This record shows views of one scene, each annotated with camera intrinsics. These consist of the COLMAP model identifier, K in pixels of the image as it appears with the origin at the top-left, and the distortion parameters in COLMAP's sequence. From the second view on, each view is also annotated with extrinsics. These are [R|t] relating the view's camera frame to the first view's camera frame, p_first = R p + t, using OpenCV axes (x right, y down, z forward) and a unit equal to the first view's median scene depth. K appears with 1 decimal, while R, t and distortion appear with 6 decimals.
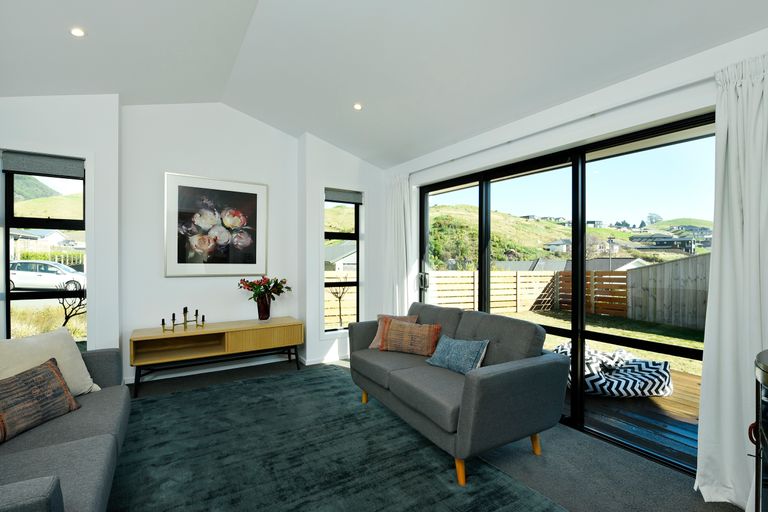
lens RADIAL K [[361.3, 0, 385.4], [0, 361.3, 258.0], [0, 0, 1]] dist [-0.000684, 0.000473]
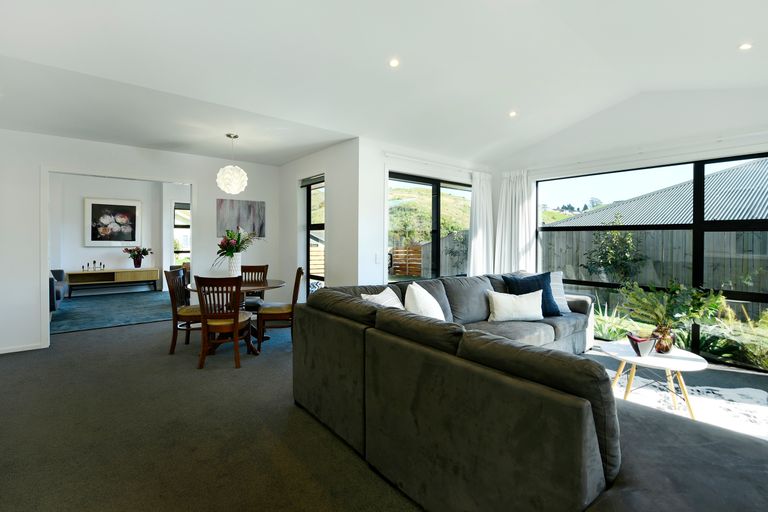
lens RADIAL K [[361.3, 0, 394.1], [0, 361.3, 238.9], [0, 0, 1]] dist [-0.000684, 0.000473]
pose [[0.992018, -0.003046, 0.126059, 0.840191], [0.003207, 0.999994, -0.001069, 0.011418], [-0.126055, 0.001465, 0.992022, -1.210232]]
